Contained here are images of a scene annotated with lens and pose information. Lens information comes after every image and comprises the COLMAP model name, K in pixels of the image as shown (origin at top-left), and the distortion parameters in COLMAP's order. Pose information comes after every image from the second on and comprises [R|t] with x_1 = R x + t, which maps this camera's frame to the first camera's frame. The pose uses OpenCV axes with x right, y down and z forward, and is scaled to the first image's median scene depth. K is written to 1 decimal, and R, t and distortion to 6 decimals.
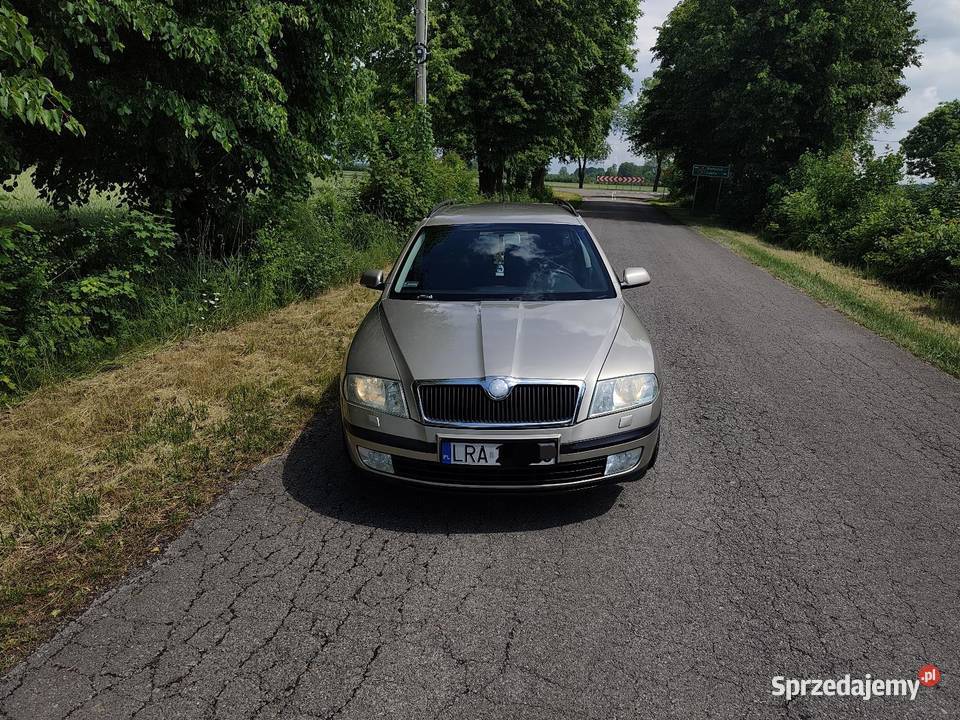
lens RADIAL K [[651.9, 0, 484.2], [0, 651.9, 358.0], [0, 0, 1]] dist [0.003648, 0.003530]
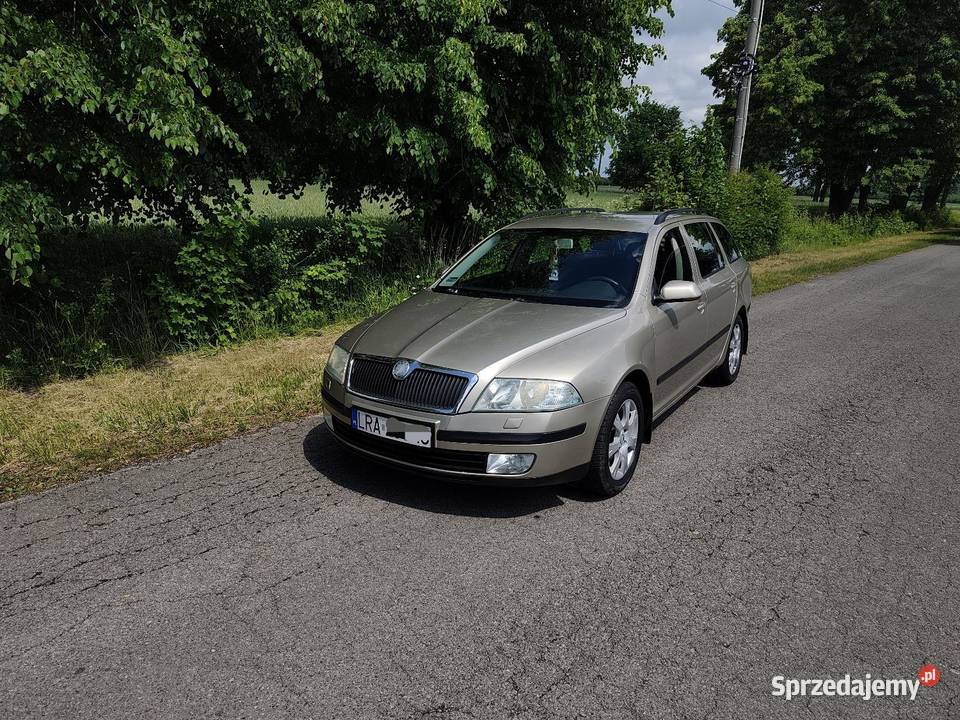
lens RADIAL K [[635.7, 0, 482.2], [0, 635.7, 375.7], [0, 0, 1]] dist [-0.002172, 0.002444]
pose [[0.854231, 0.144158, -0.499508, 0.101665], [-0.143062, 0.988875, 0.040732, -0.000859], [0.499823, 0.036666, 0.865351, 0.022494]]
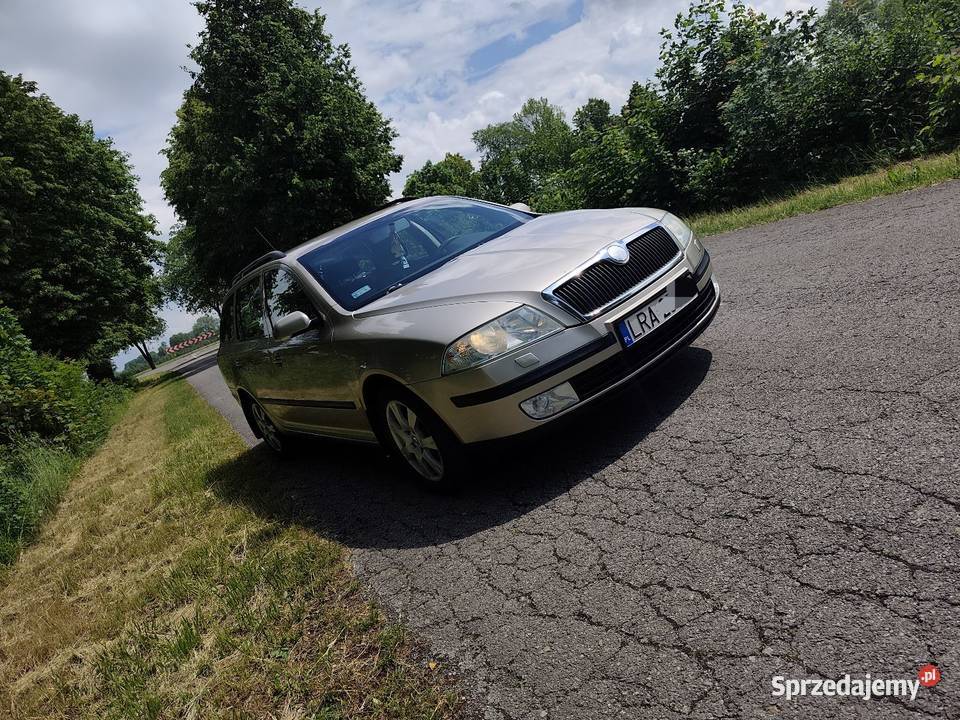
lens RADIAL K [[646.9, 0, 480.0], [0, 646.9, 360.0], [0, 0, 1]] dist [0.040430, -0.049225]
pose [[0.709377, -0.451946, 0.540860, -0.103052], [0.548657, 0.835778, -0.021222, 0.012915], [-0.442448, 0.311801, 0.840845, 0.054962]]
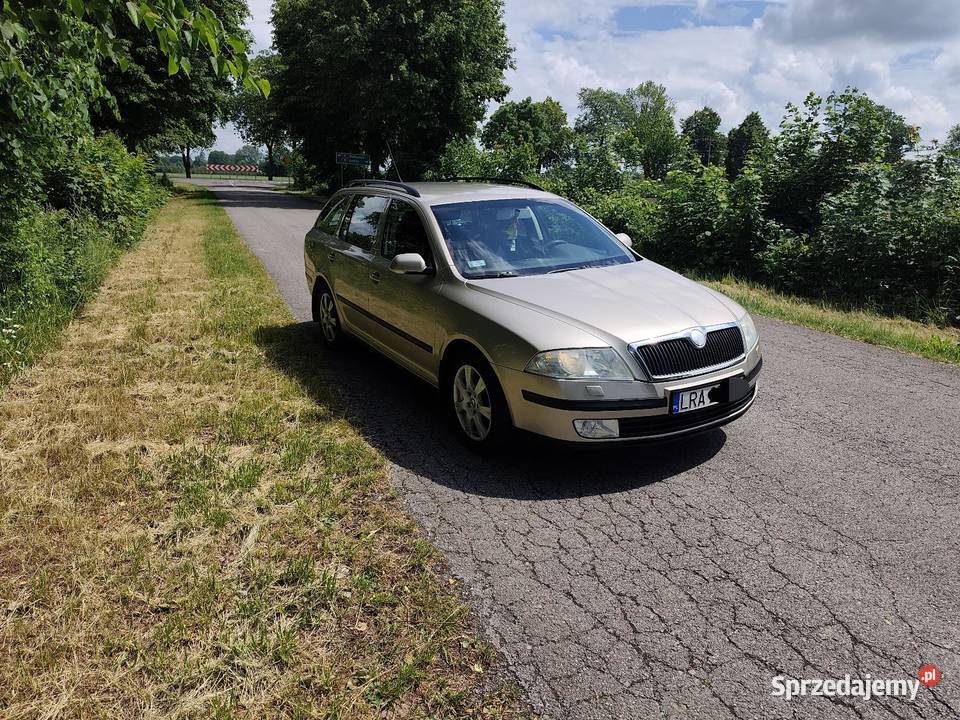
lens RADIAL K [[646.9, 0, 480.0], [0, 646.9, 360.0], [0, 0, 1]] dist [0.040430, -0.049225]
pose [[0.840262, -0.162845, 0.517148, -0.131854], [0.152939, 0.986284, 0.062077, -0.006357], [-0.520163, 0.026931, 0.853642, 0.037543]]
